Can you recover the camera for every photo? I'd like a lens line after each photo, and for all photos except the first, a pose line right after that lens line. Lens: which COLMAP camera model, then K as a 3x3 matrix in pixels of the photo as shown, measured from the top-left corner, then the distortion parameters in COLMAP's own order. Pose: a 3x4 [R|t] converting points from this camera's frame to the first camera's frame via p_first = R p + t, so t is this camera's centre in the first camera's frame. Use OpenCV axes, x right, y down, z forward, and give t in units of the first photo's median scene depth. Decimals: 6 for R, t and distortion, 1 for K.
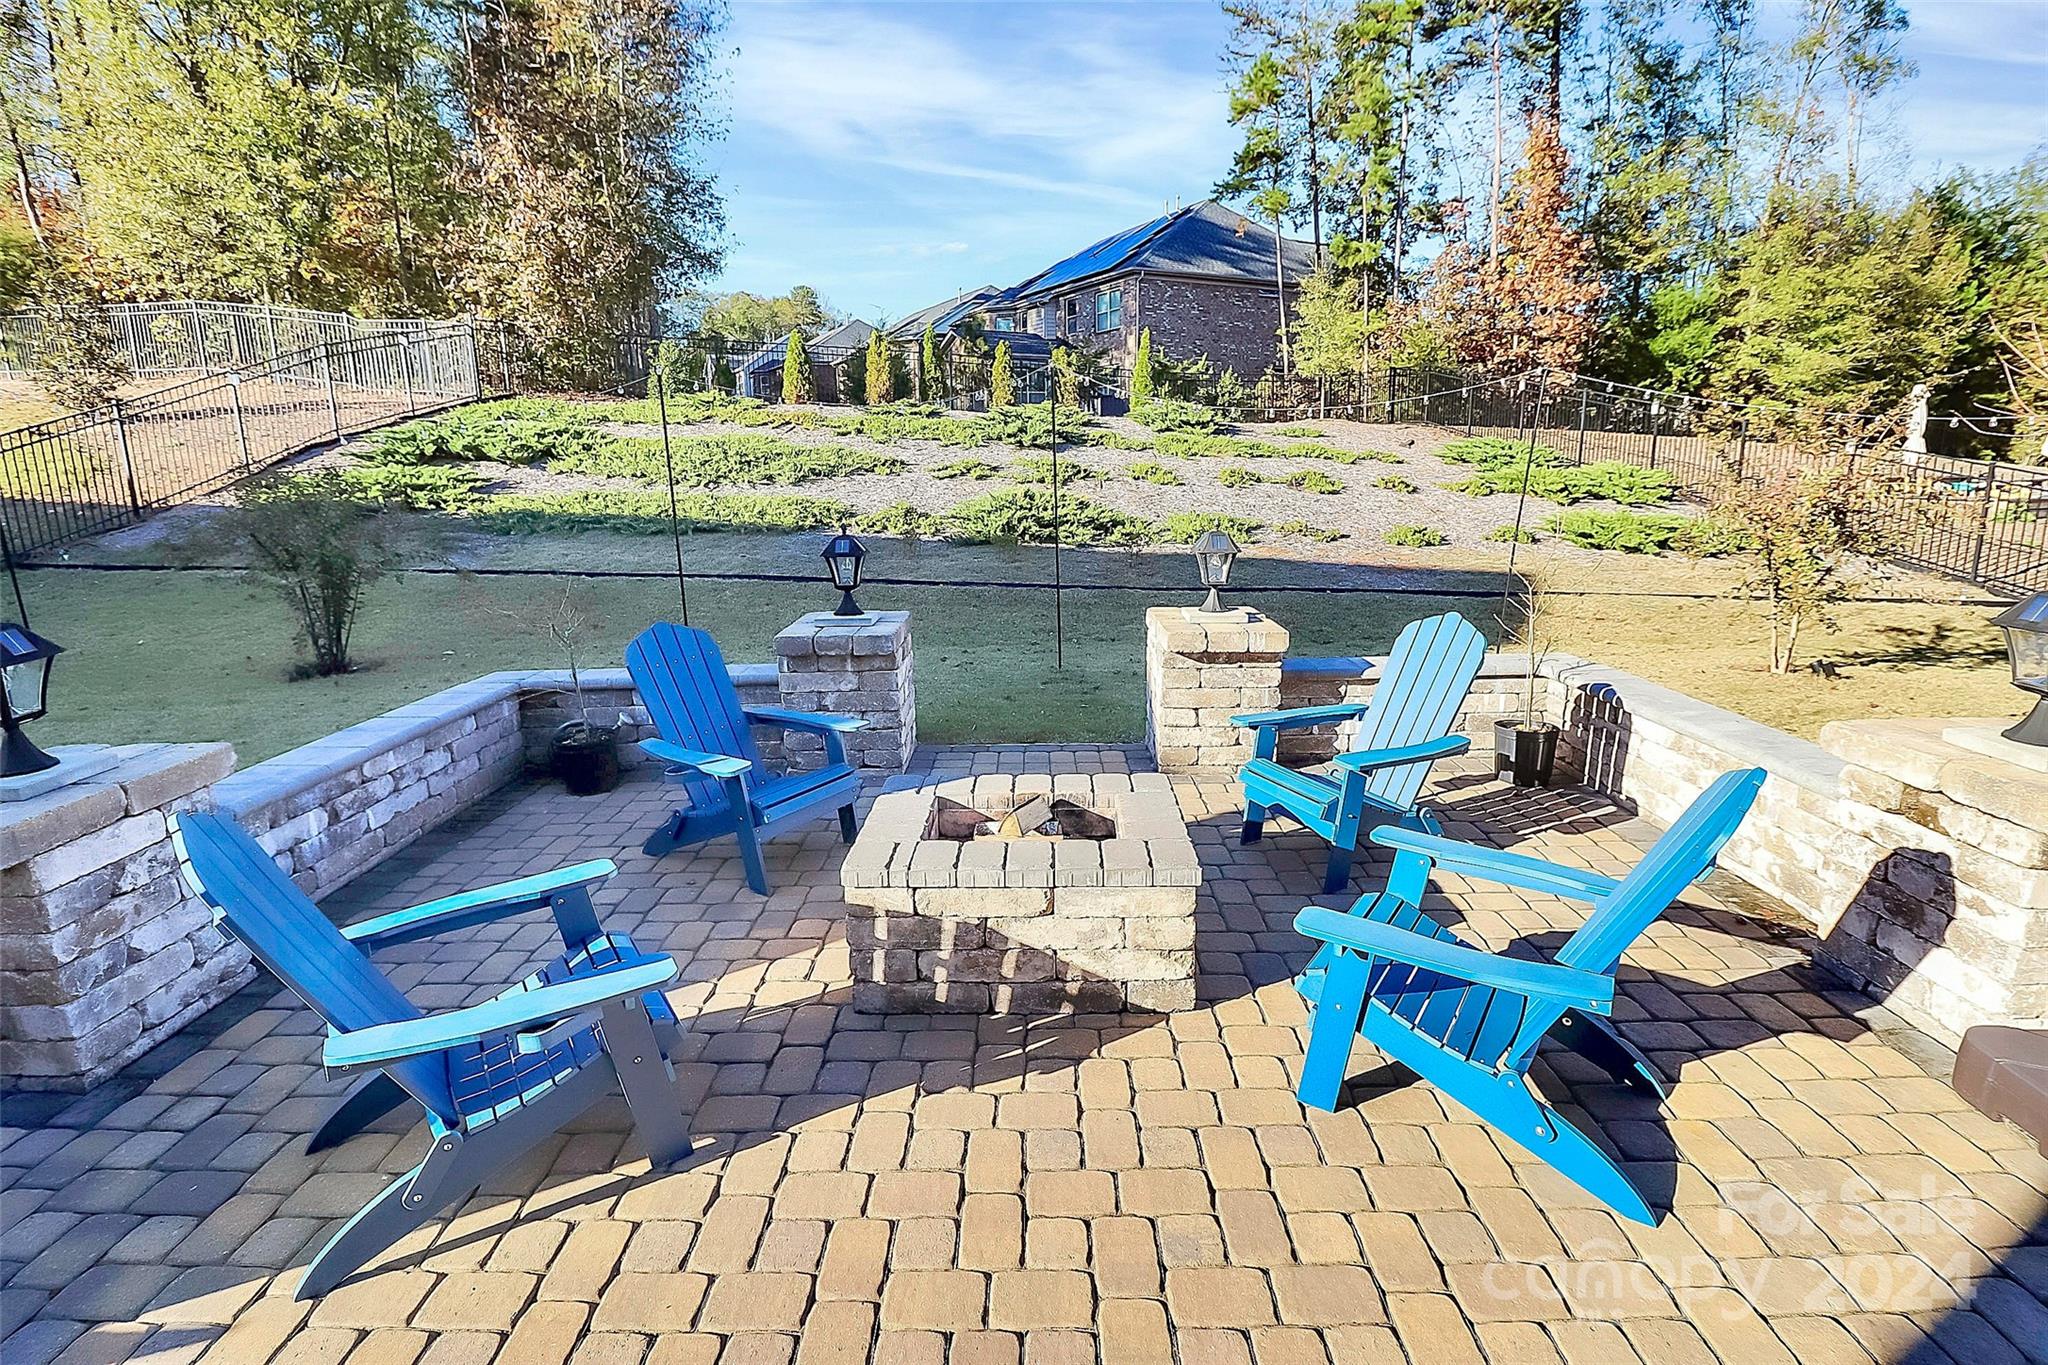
lens RADIAL K [[966.1, 0, 1030.5], [0, 966.1, 678.6], [0, 0, 1]] dist [0.003293, -0.010148]
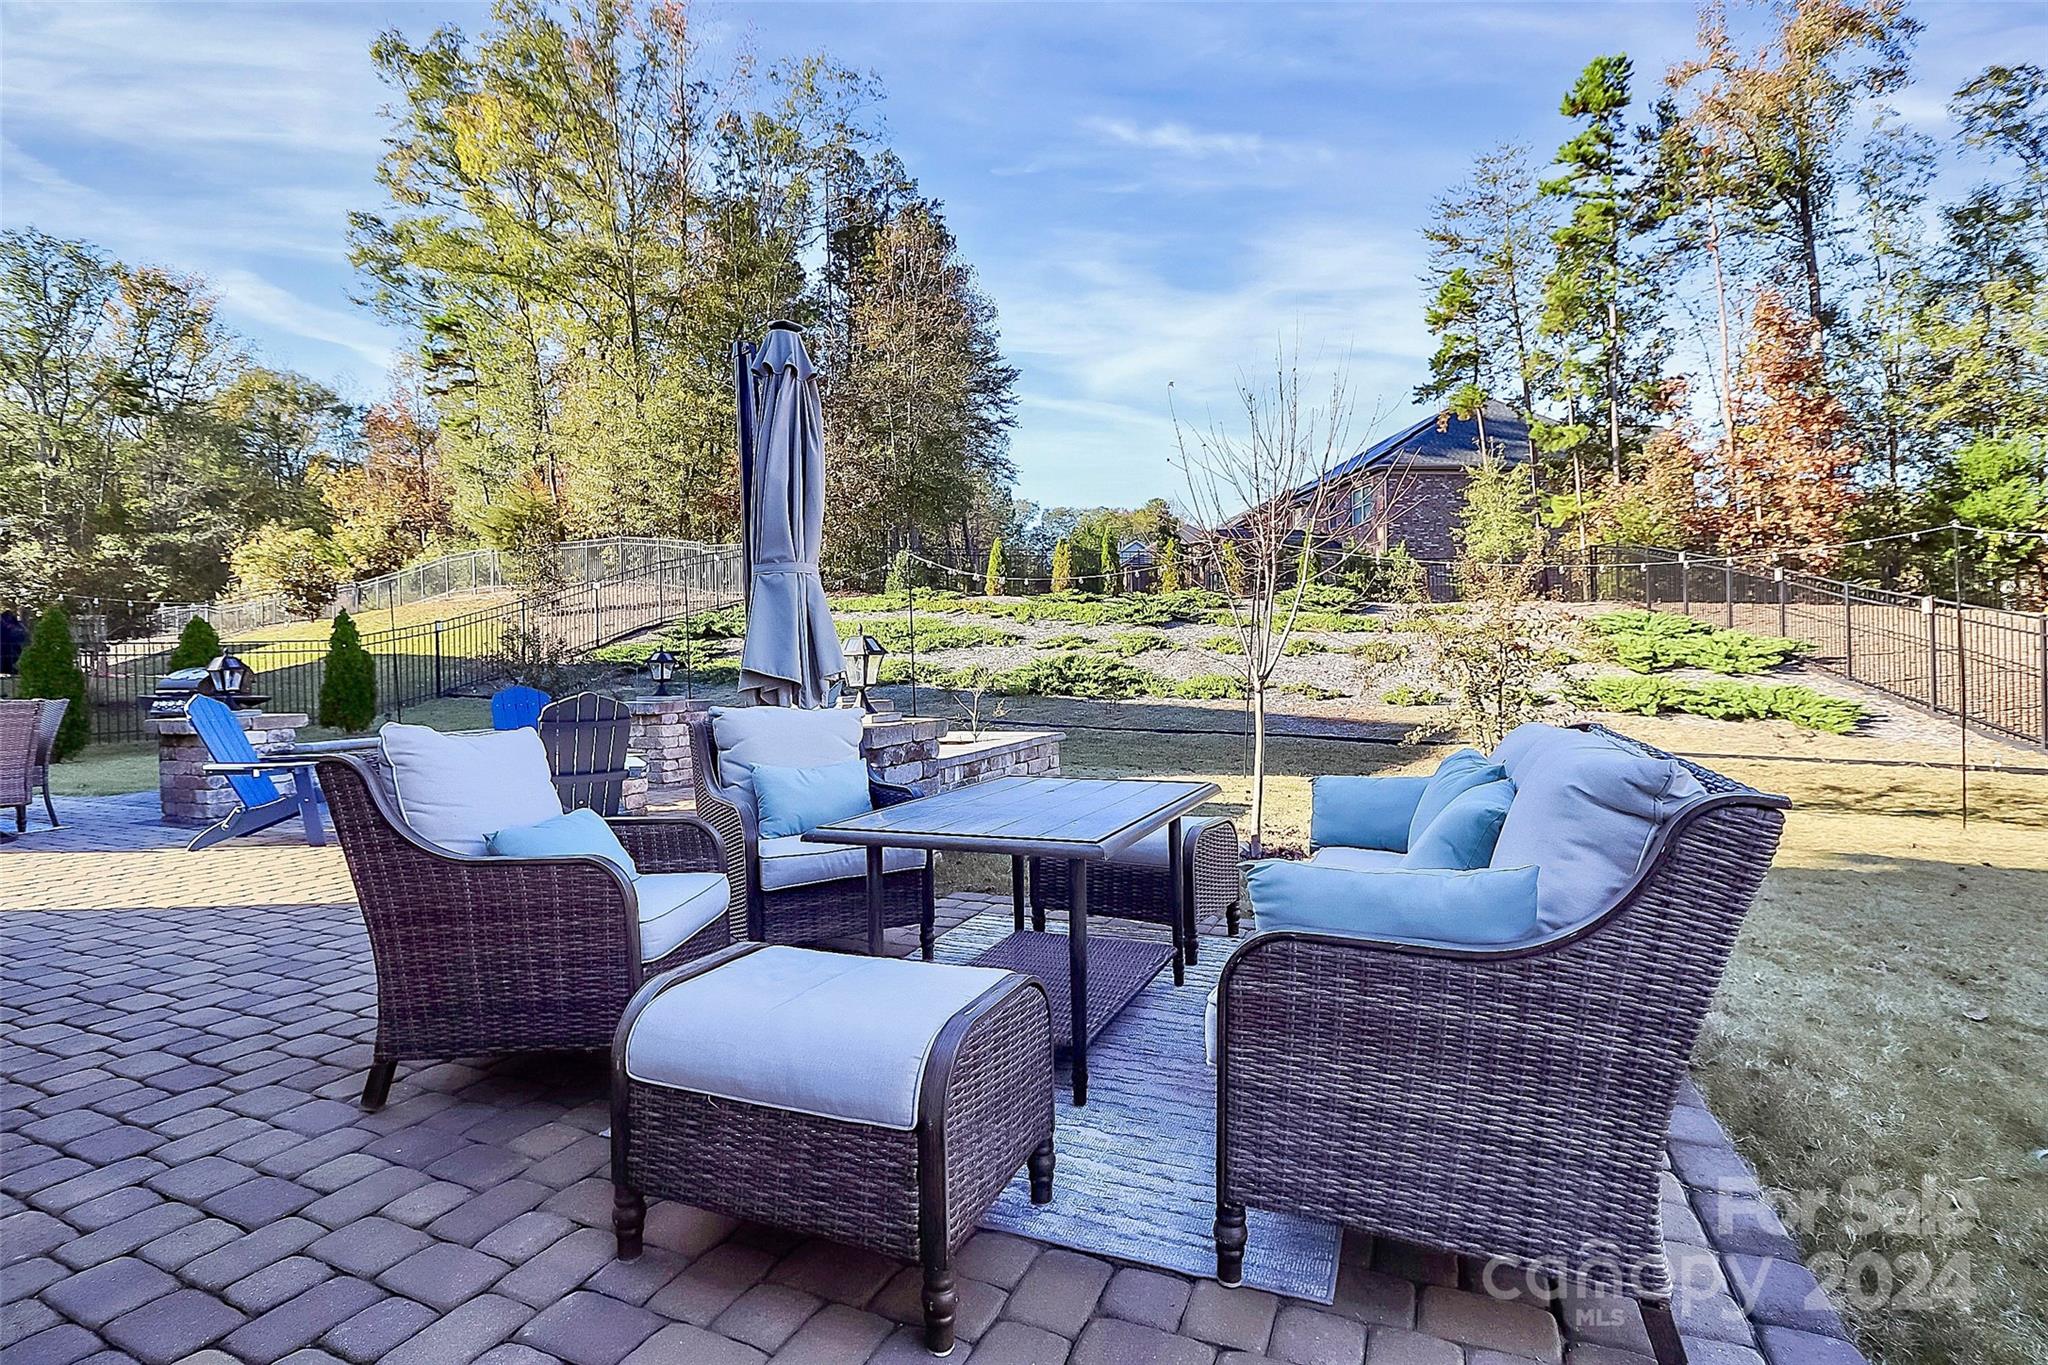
lens RADIAL K [[966.1, 0, 1015.3], [0, 966.1, 676.6], [0, 0, 1]] dist [0.003293, -0.010148]
pose [[0.925191, 0.007289, -0.379431, 0.222748], [-0.082930, 0.979535, -0.183397, 0.034485], [0.370329, 0.201143, 0.906862, -0.069813]]
